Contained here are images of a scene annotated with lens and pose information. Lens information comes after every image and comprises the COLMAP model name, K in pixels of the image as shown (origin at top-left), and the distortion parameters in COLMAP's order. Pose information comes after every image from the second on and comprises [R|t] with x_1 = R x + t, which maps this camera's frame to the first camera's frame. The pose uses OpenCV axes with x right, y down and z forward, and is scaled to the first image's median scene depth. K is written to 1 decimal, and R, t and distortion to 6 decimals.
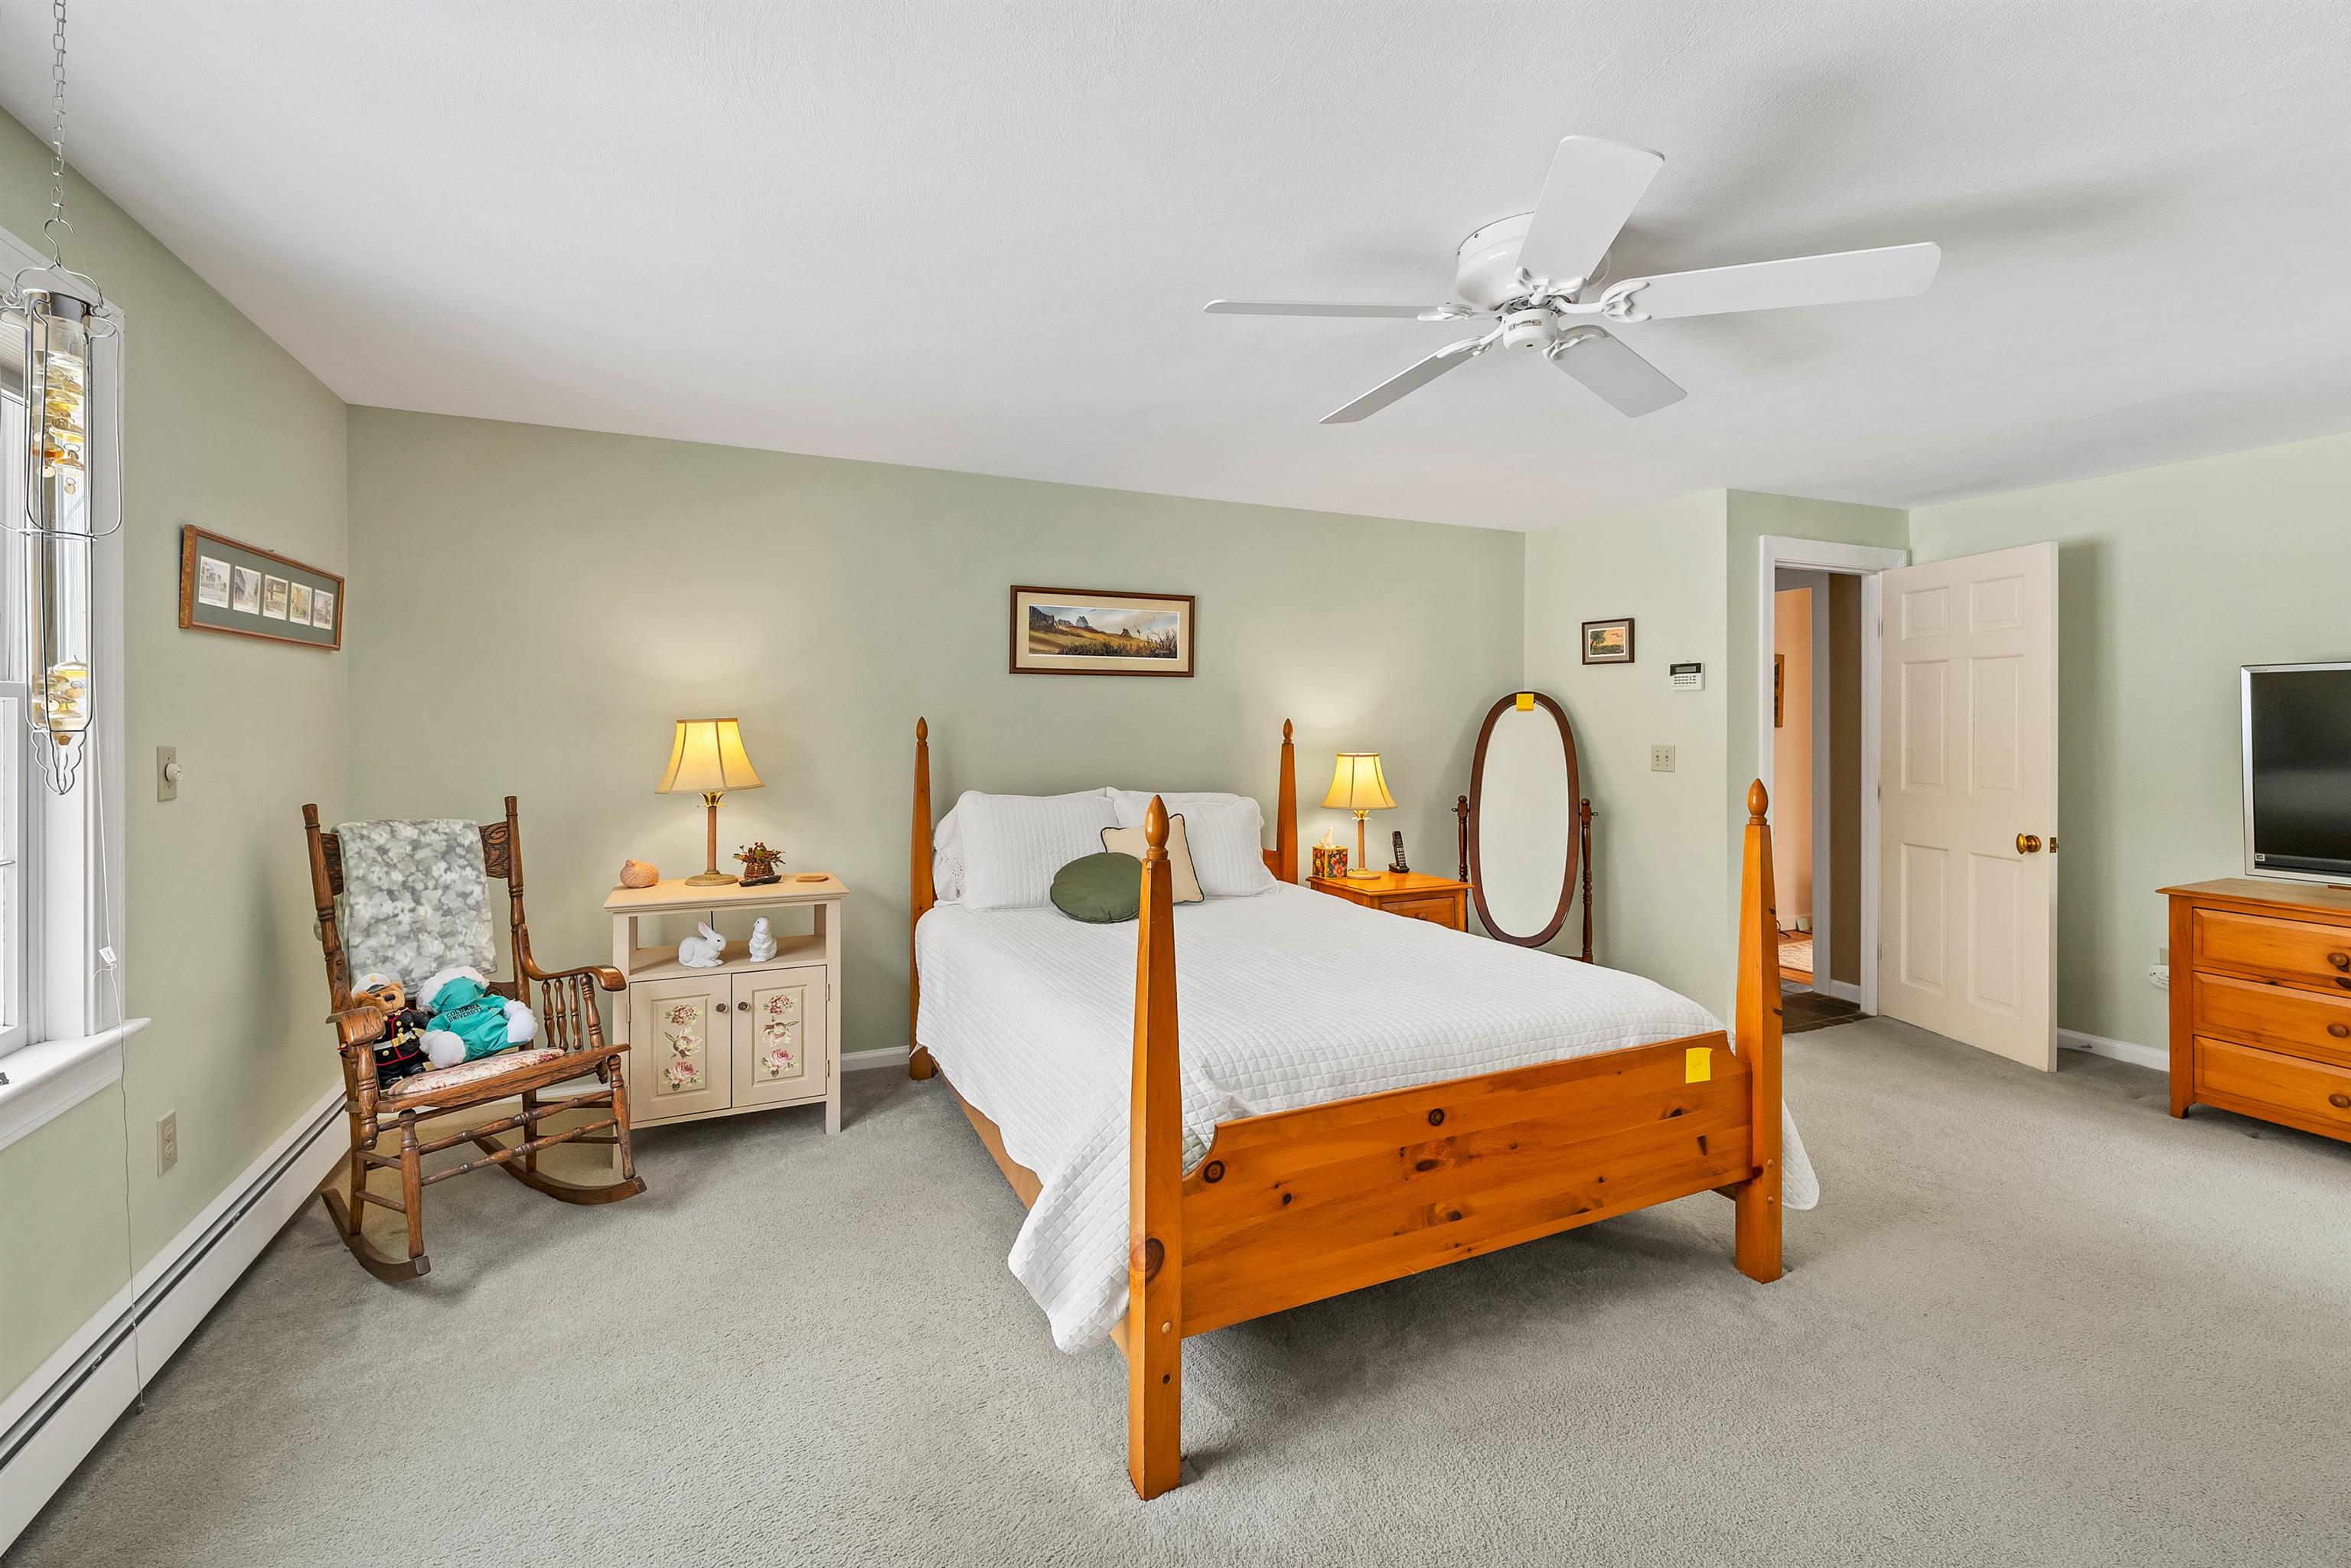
lens RADIAL K [[1001.2, 0, 1171.5], [0, 1001.2, 729.2], [0, 0, 1]] dist [0.000407, -0.000308]
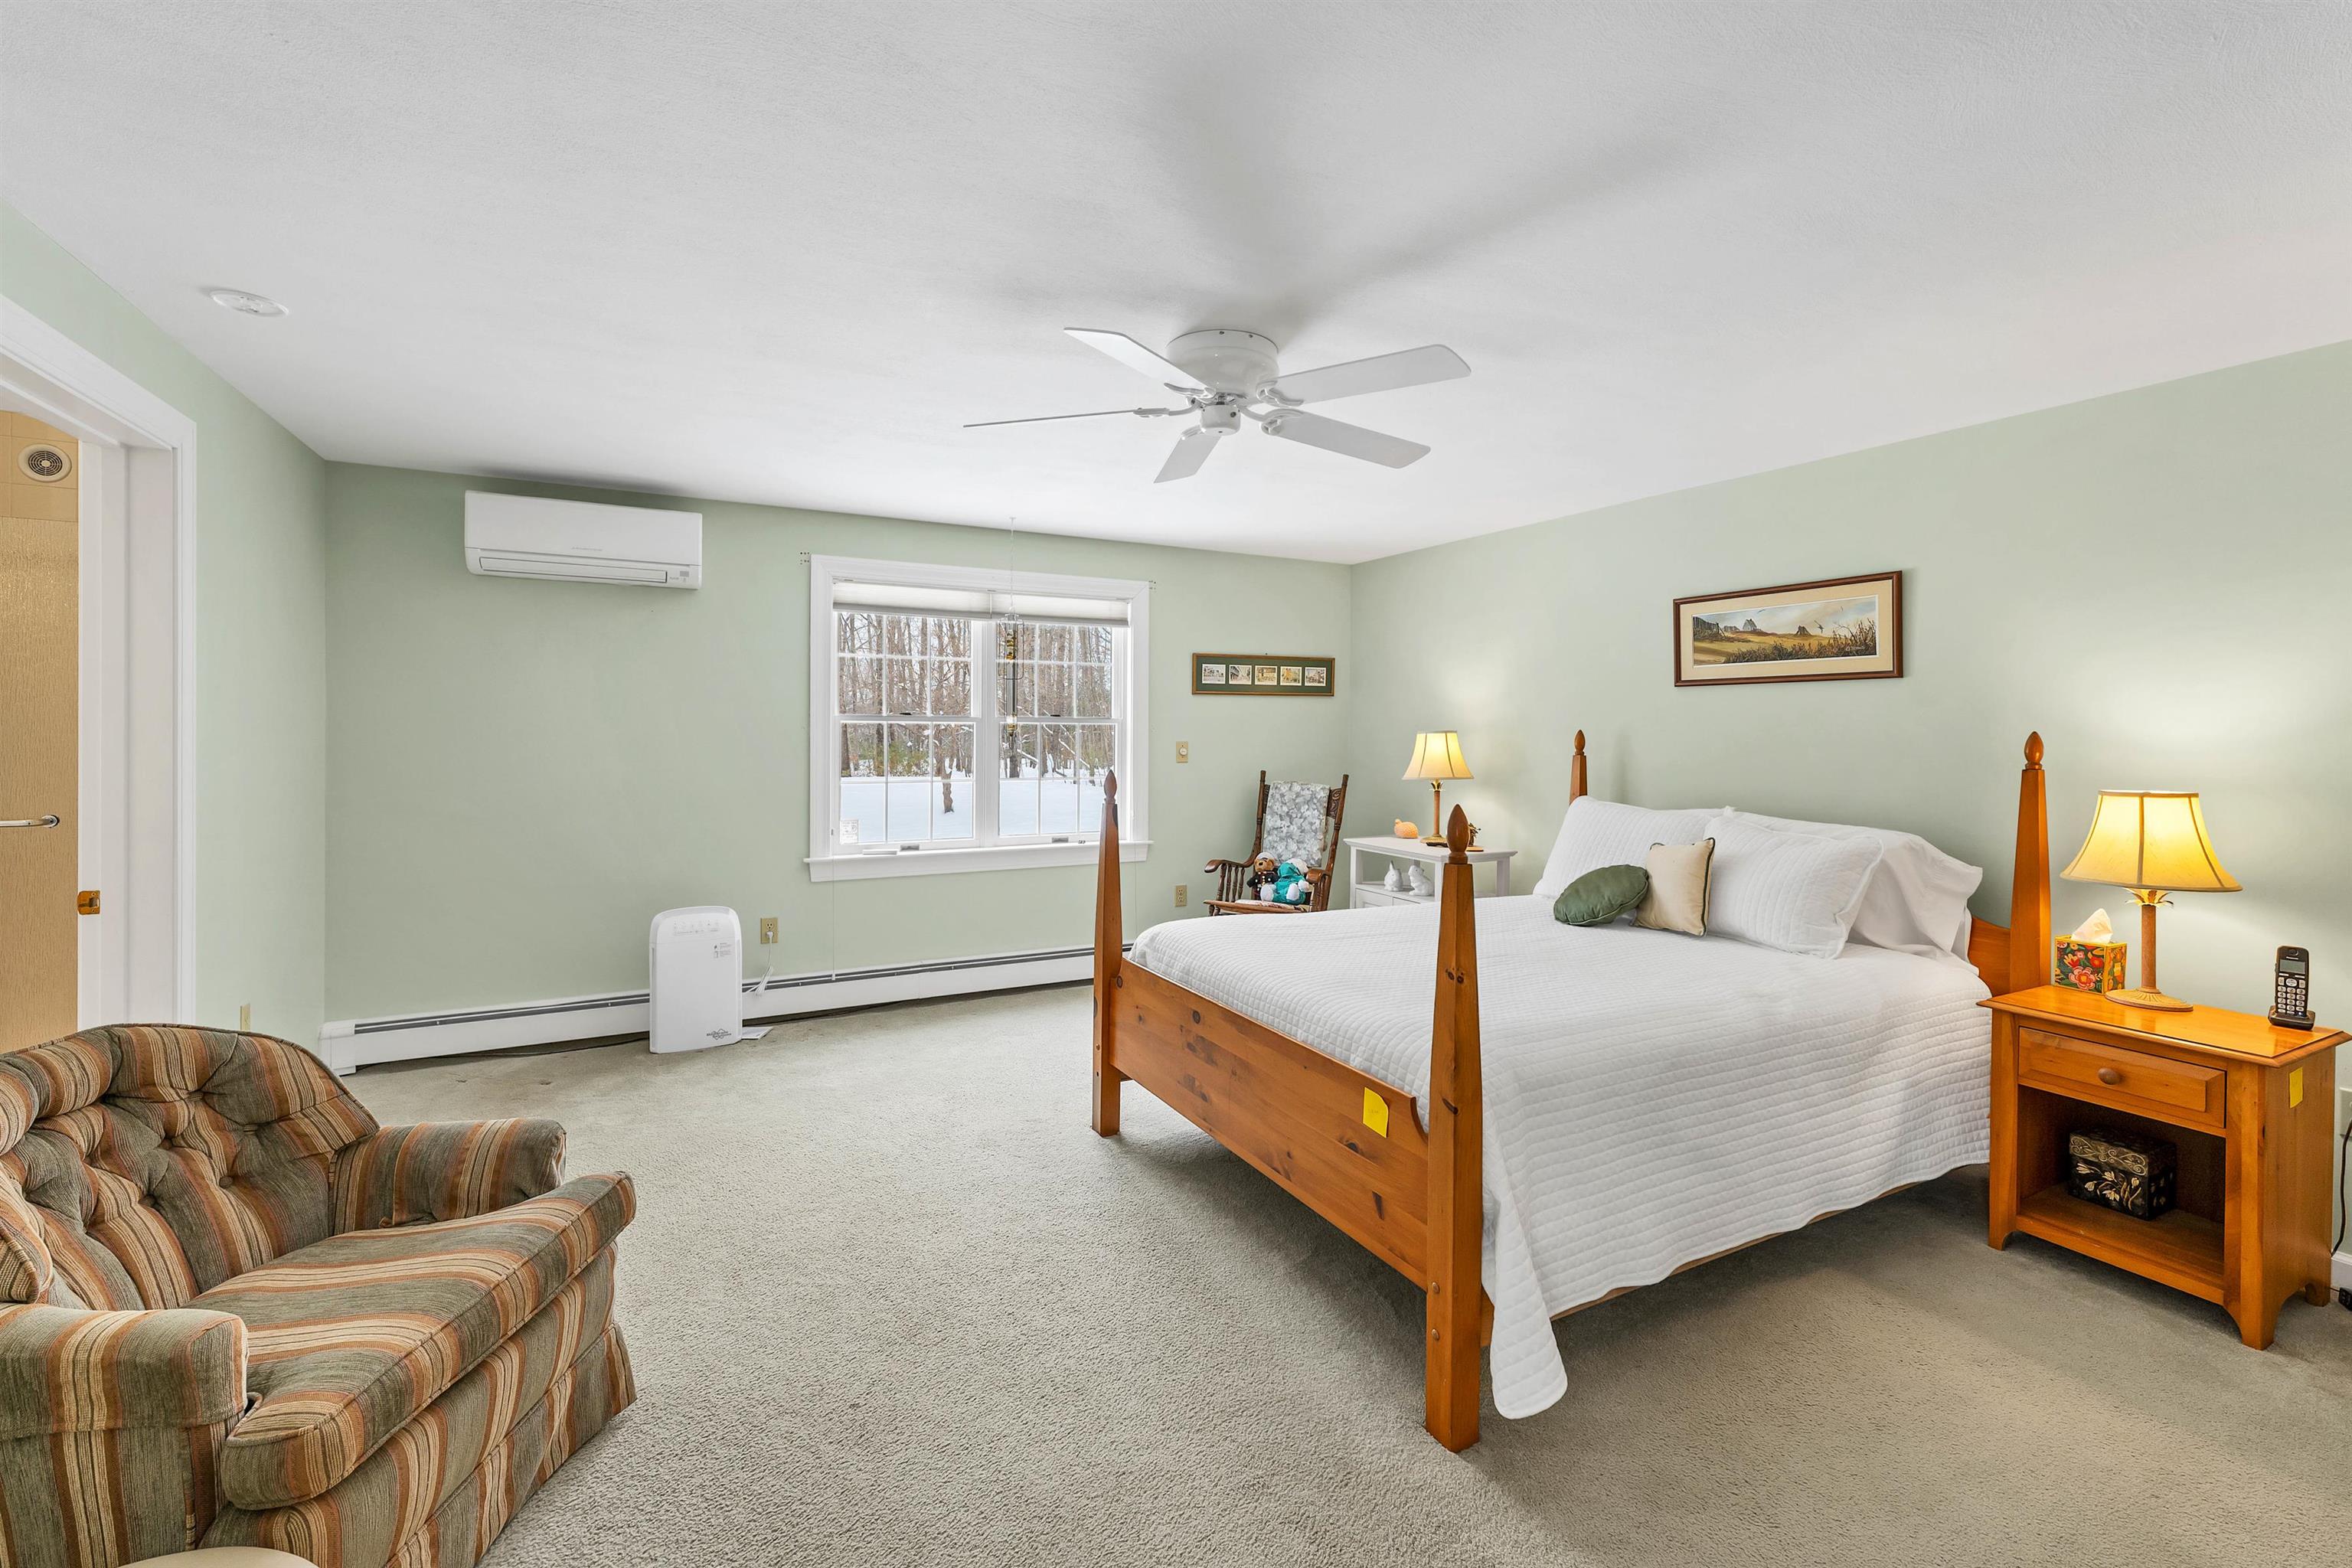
lens RADIAL K [[1001.6, 0, 1172.0], [0, 1001.6, 729.2], [0, 0, 1]] dist [0.000407, -0.000308]
pose [[0.050416, -0.002777, -0.998724, 0.801324], [-0.013288, 0.999906, -0.003451, -0.002494], [0.998640, 0.013445, 0.050375, 0.432991]]
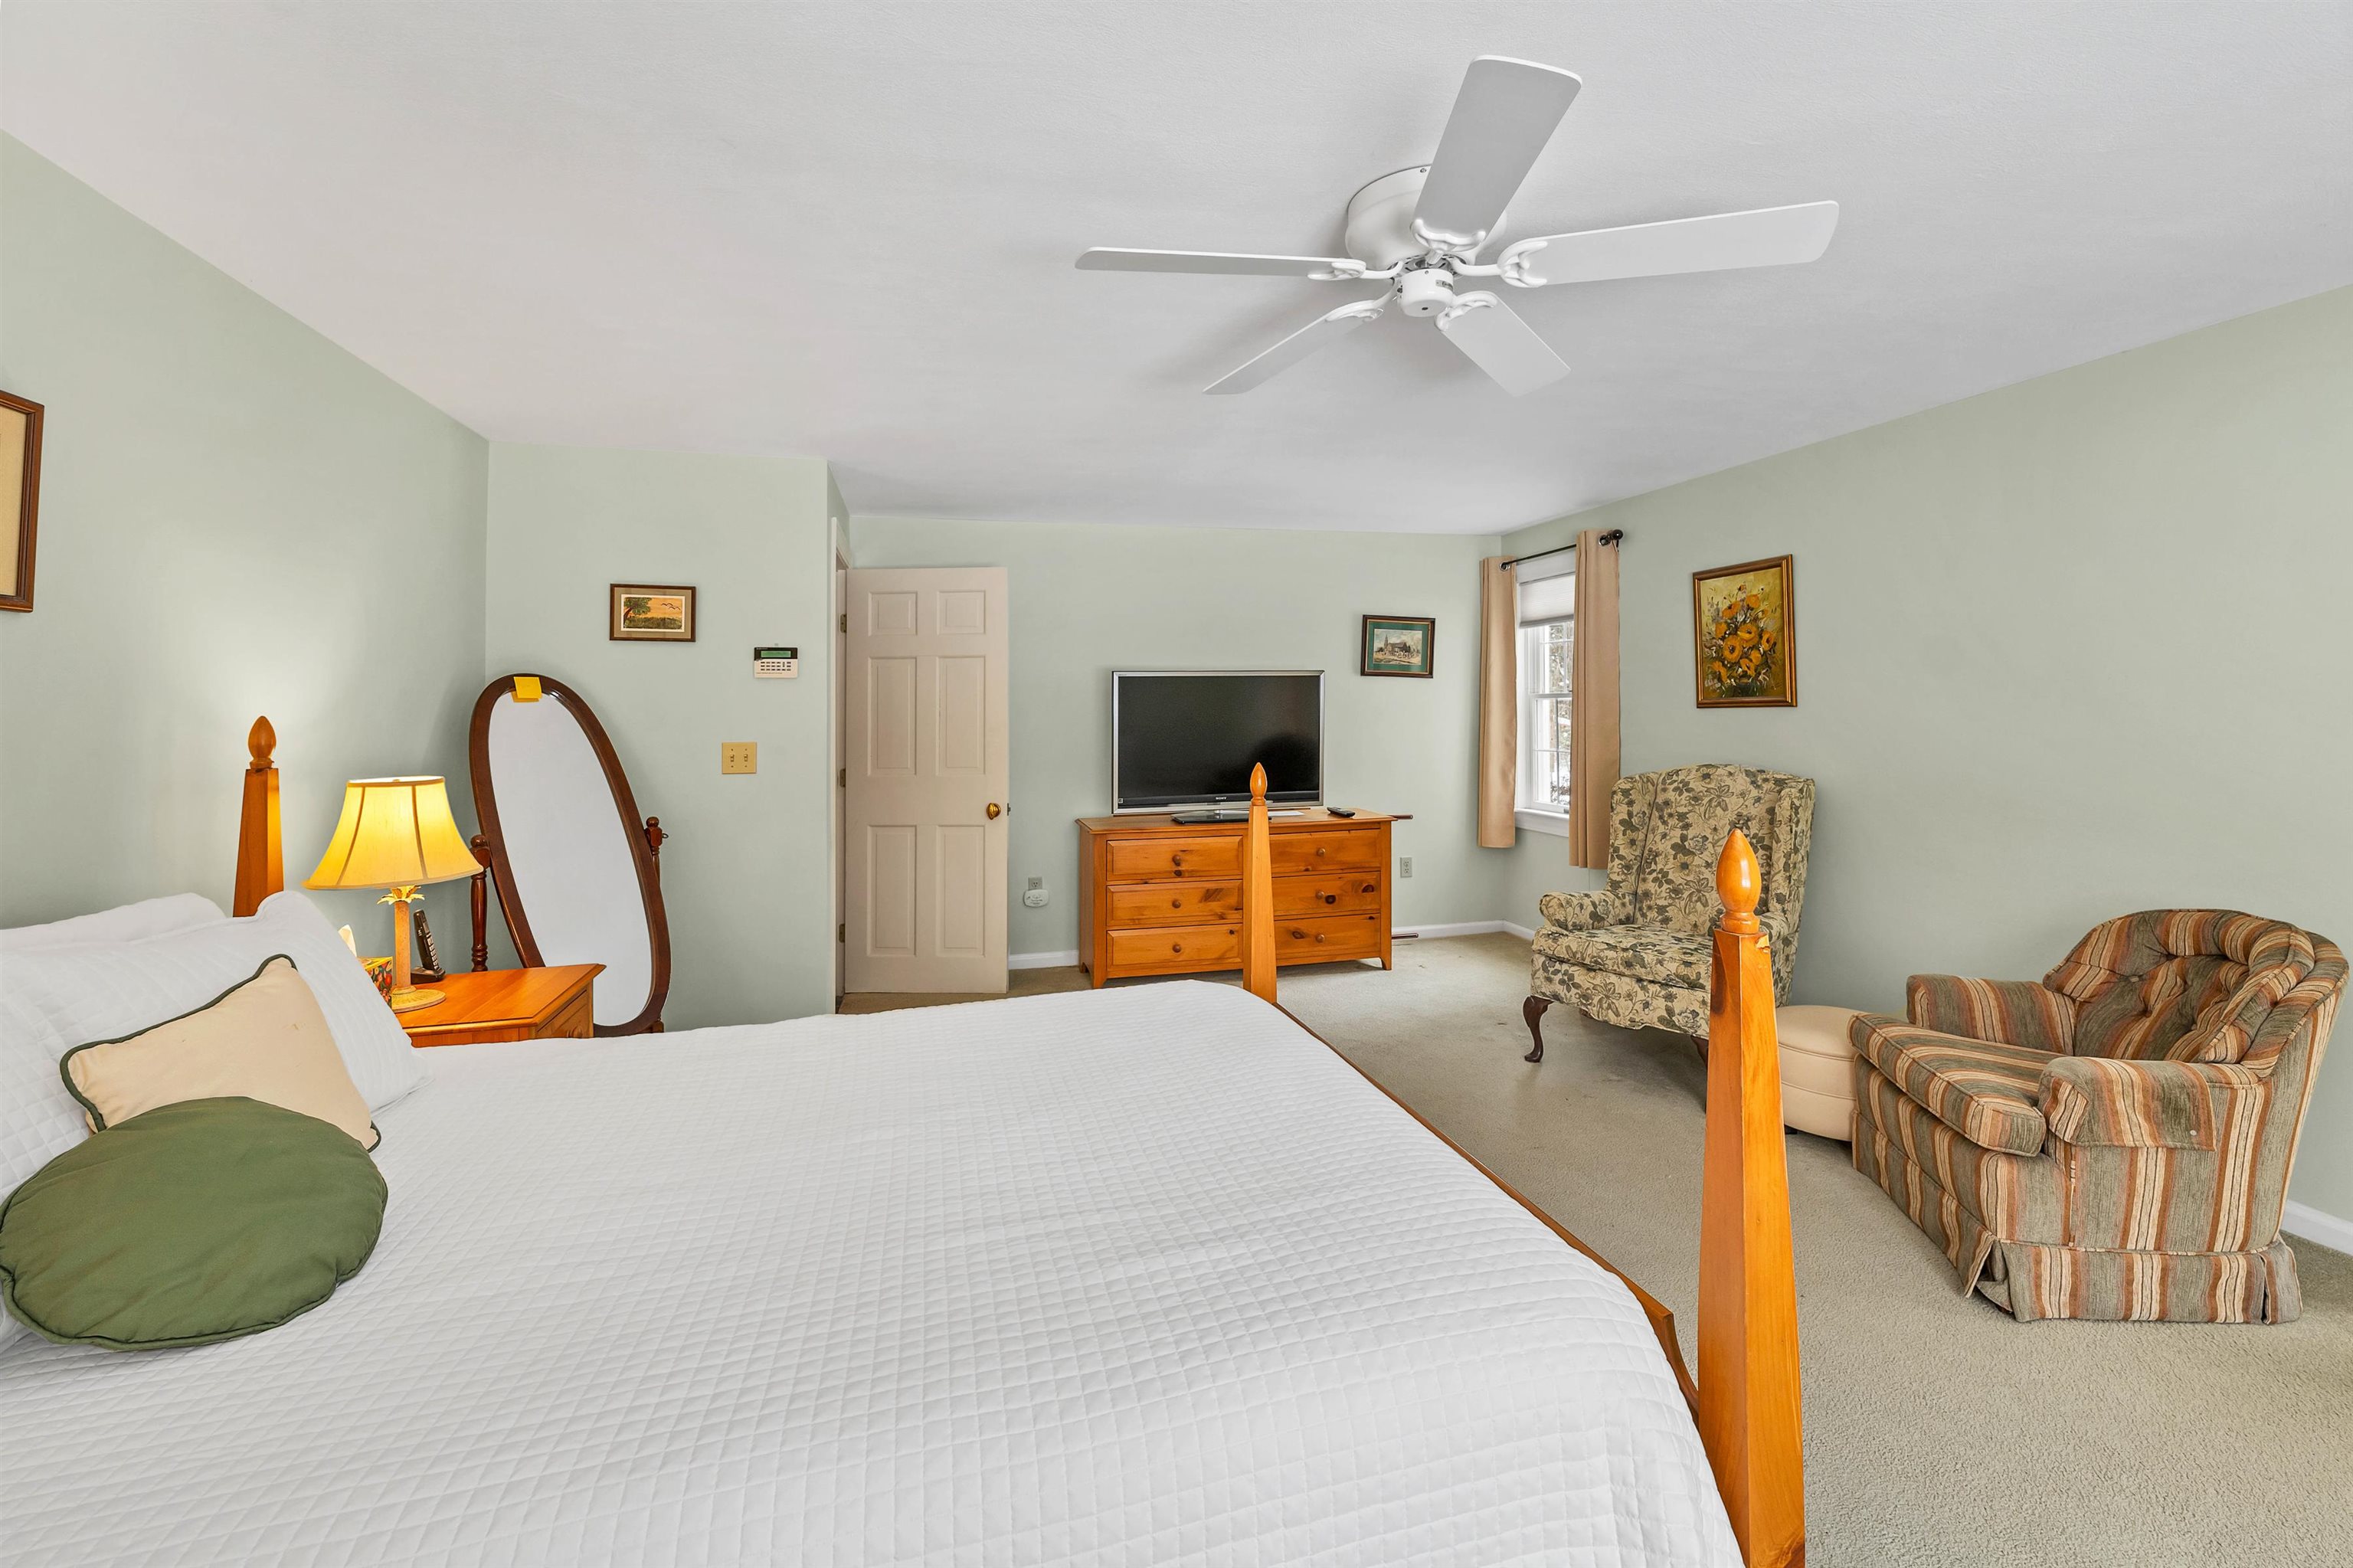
lens RADIAL K [[1002.1, 0, 1172.5], [0, 1002.1, 729.1], [0, 0, 1]] dist [0.000407, -0.000308]
pose [[0.201671, -0.025359, 0.979125, -0.284593], [0.018236, 0.999589, 0.022133, -0.007918], [-0.979283, 0.013392, 0.202051, 0.513605]]
